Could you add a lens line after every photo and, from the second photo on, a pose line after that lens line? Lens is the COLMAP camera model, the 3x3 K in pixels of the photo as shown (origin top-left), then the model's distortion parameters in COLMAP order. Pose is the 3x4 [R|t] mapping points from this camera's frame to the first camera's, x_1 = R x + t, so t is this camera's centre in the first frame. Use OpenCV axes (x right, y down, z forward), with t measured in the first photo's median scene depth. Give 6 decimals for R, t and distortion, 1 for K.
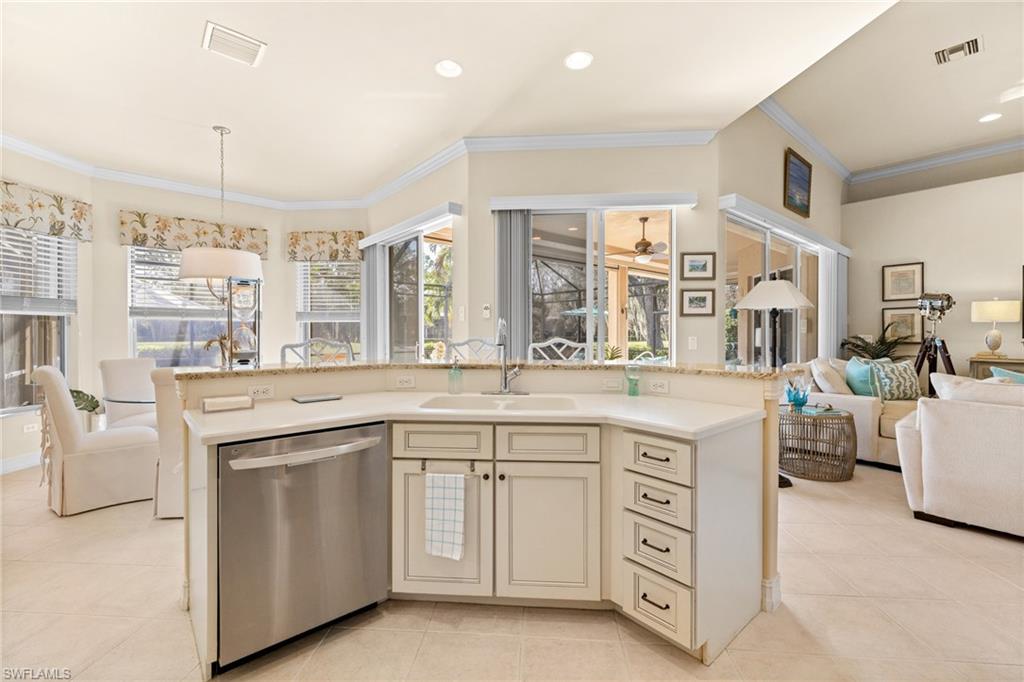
lens RADIAL K [[431.9, 0, 510.3], [0, 431.9, 331.1], [0, 0, 1]] dist [0.000406, 0.000439]
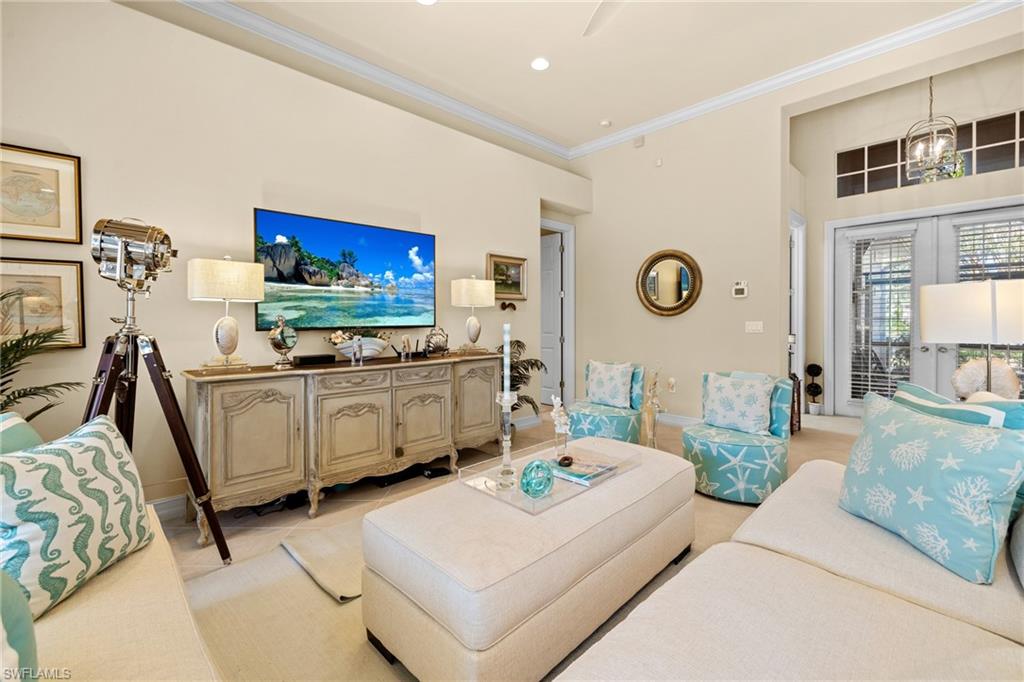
lens RADIAL K [[431.9, 0, 510.3], [0, 431.9, 331.1], [0, 0, 1]] dist [0.000406, 0.000439]
pose [[-0.060877, -0.022813, 0.997885, 0.633553], [-0.001856, 0.999740, 0.022743, 0.002501], [-0.998144, -0.000467, -0.060903, 0.763560]]
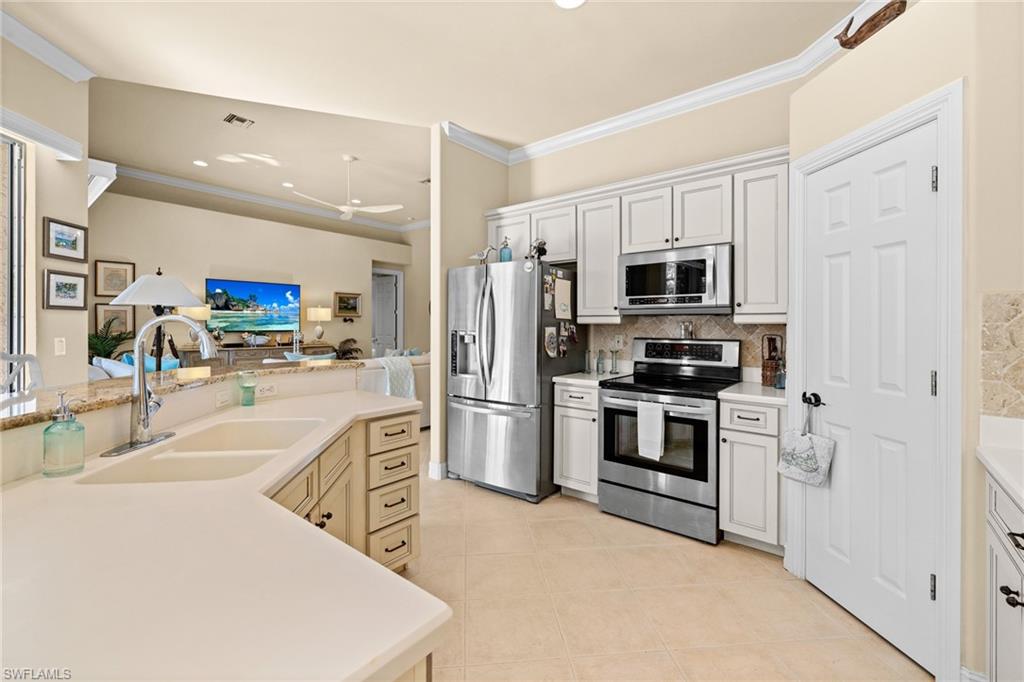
lens RADIAL K [[431.9, 0, 510.3], [0, 431.9, 331.1], [0, 0, 1]] dist [0.000406, 0.000439]
pose [[-0.177349, -0.011001, 0.984087, -0.363902], [-0.008662, 0.999916, 0.009617, -0.009517], [-0.984110, -0.006819, -0.177429, 0.330636]]
